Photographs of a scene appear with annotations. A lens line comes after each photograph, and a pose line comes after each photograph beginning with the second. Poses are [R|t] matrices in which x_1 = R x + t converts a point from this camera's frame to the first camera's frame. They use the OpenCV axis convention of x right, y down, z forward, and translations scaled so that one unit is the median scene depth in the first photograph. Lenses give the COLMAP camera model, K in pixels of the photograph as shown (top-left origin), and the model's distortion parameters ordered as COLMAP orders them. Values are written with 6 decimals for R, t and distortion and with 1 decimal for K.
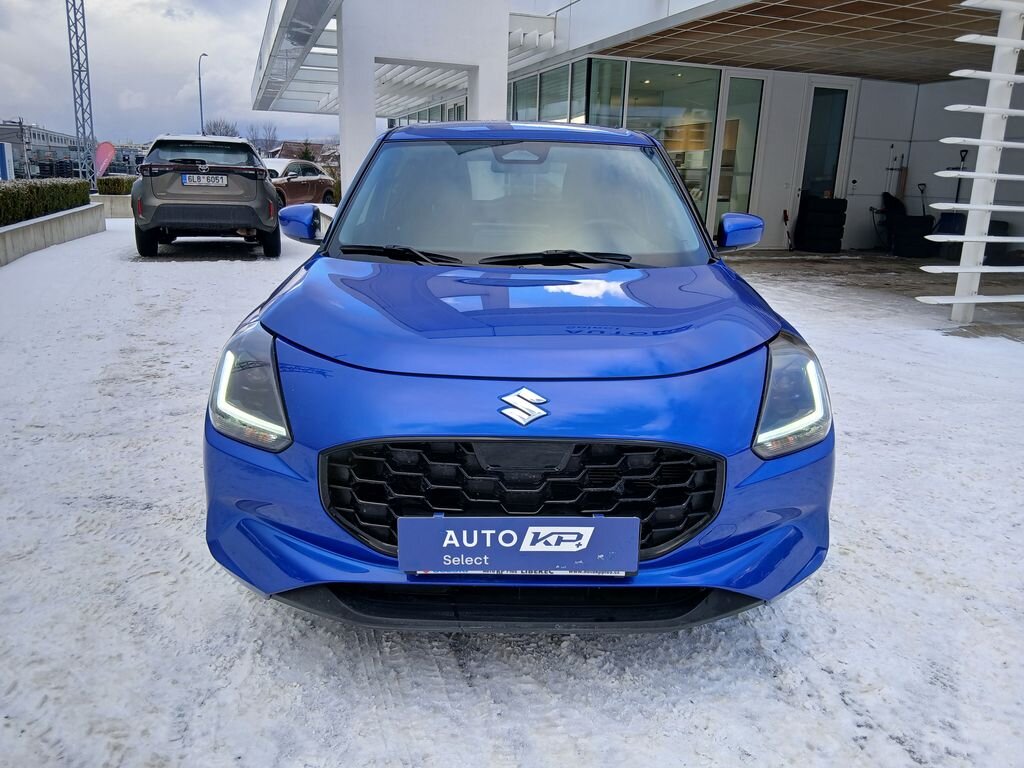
lens RADIAL K [[773.4, 0, 510.4], [0, 773.4, 386.5], [0, 0, 1]] dist [0.050422, -0.083223]
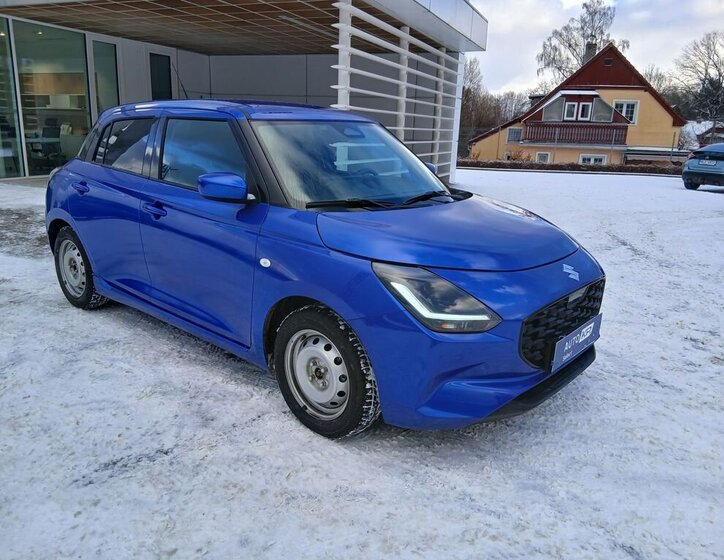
lens RADIAL K [[570.9, 0, 361.0], [0, 570.9, 275.7], [0, 0, 1]] dist [0.047761, -0.086671]
pose [[0.662629, -0.196759, 0.722640, -0.803316], [0.181304, 0.978317, 0.100126, -0.121501], [-0.726672, 0.064672, 0.683934, 0.210662]]
